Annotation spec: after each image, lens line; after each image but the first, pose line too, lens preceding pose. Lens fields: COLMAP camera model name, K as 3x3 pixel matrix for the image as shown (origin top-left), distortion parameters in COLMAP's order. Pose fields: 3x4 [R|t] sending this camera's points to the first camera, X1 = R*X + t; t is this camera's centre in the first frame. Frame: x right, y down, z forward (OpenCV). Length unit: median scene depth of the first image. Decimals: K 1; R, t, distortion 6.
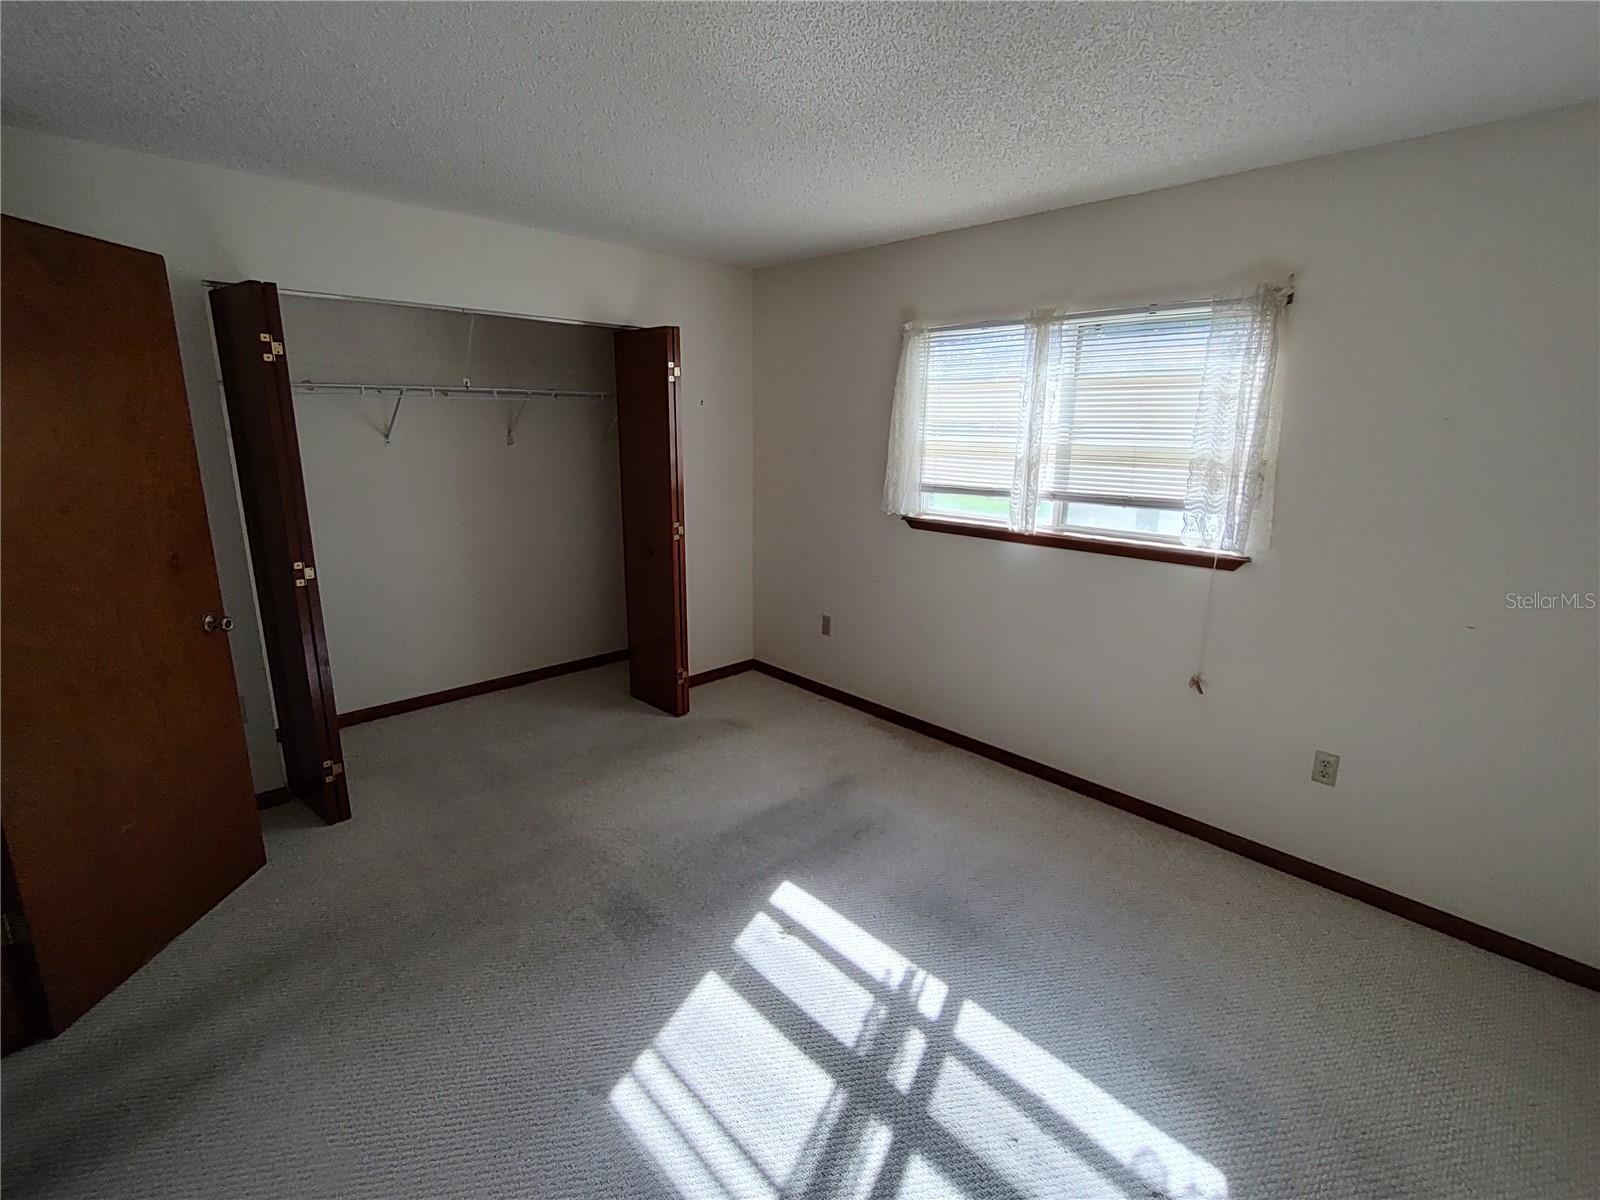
lens RADIAL K [[728.0, 0, 806.3], [0, 728.0, 595.9], [0, 0, 1]] dist [-0.002744, 0.000516]
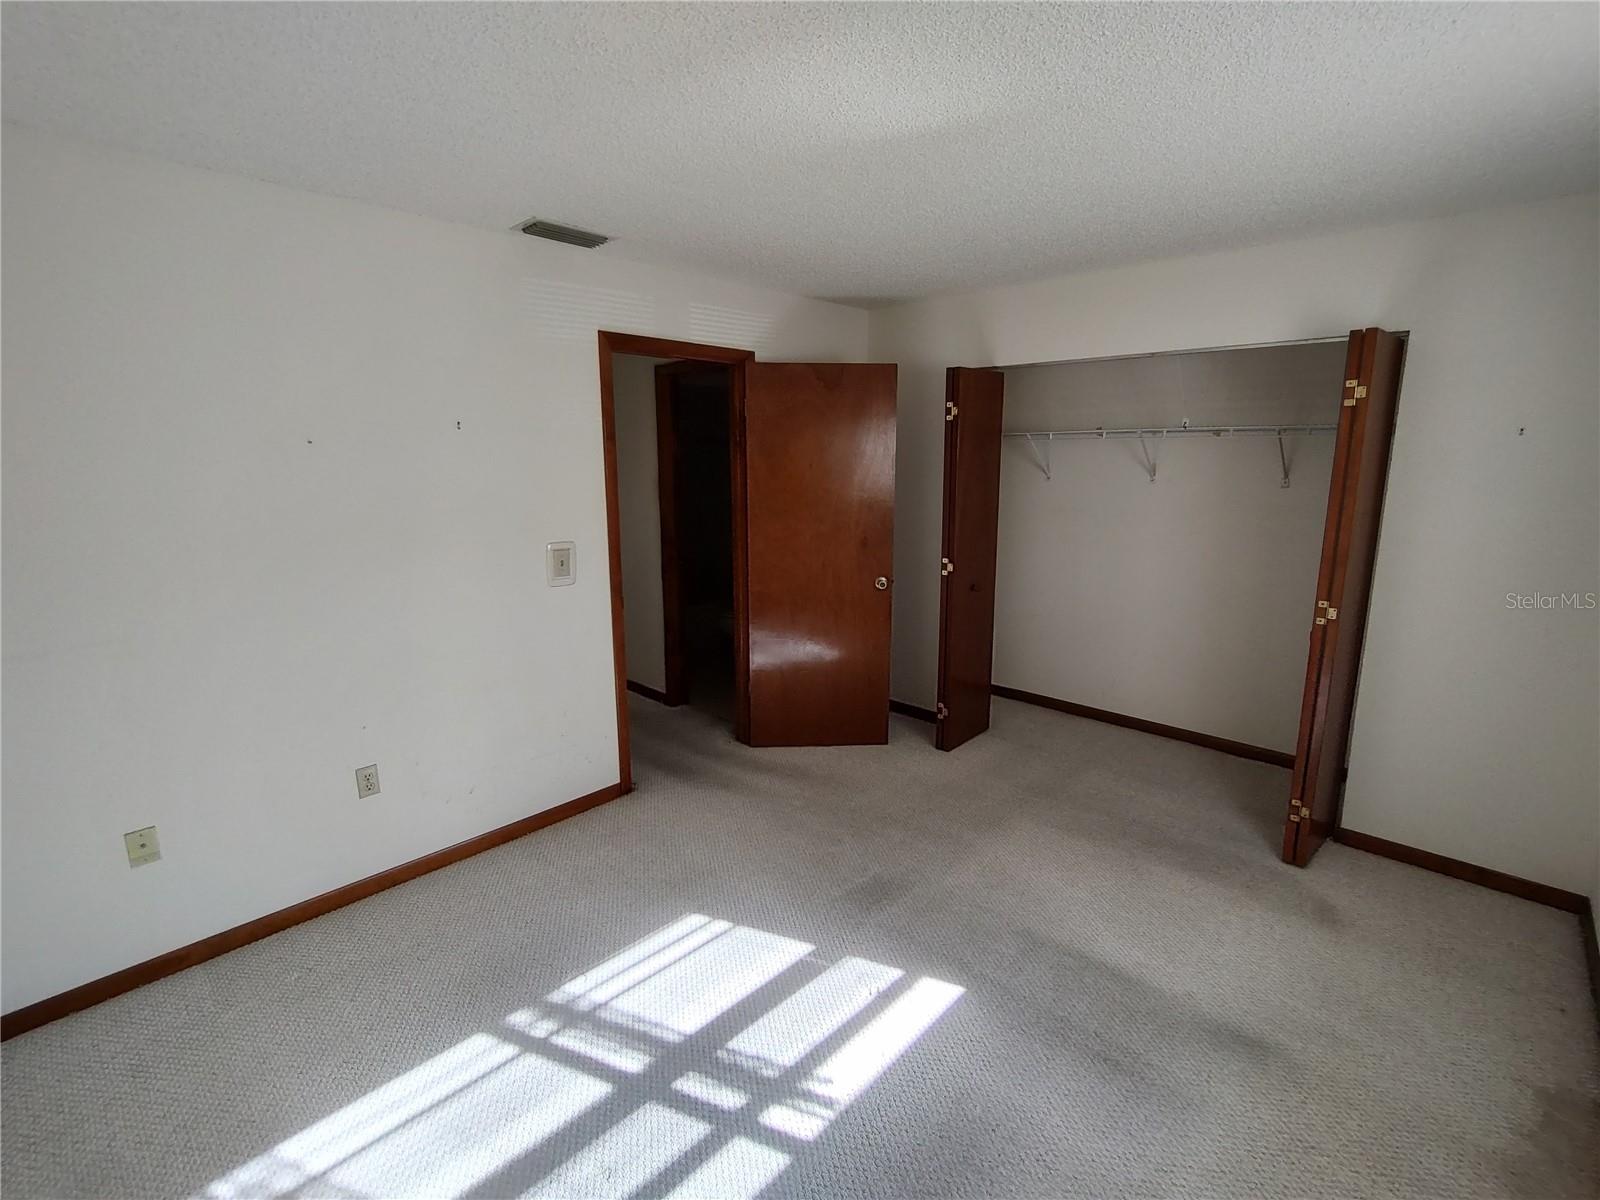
lens RADIAL K [[728.0, 0, 808.2], [0, 728.0, 598.0], [0, 0, 1]] dist [-0.002744, 0.000516]
pose [[0.049801, 0.184641, -0.981543, 0.872216], [-0.234282, 0.957502, 0.168231, -0.184816], [0.970892, 0.221579, 0.090942, 0.773061]]
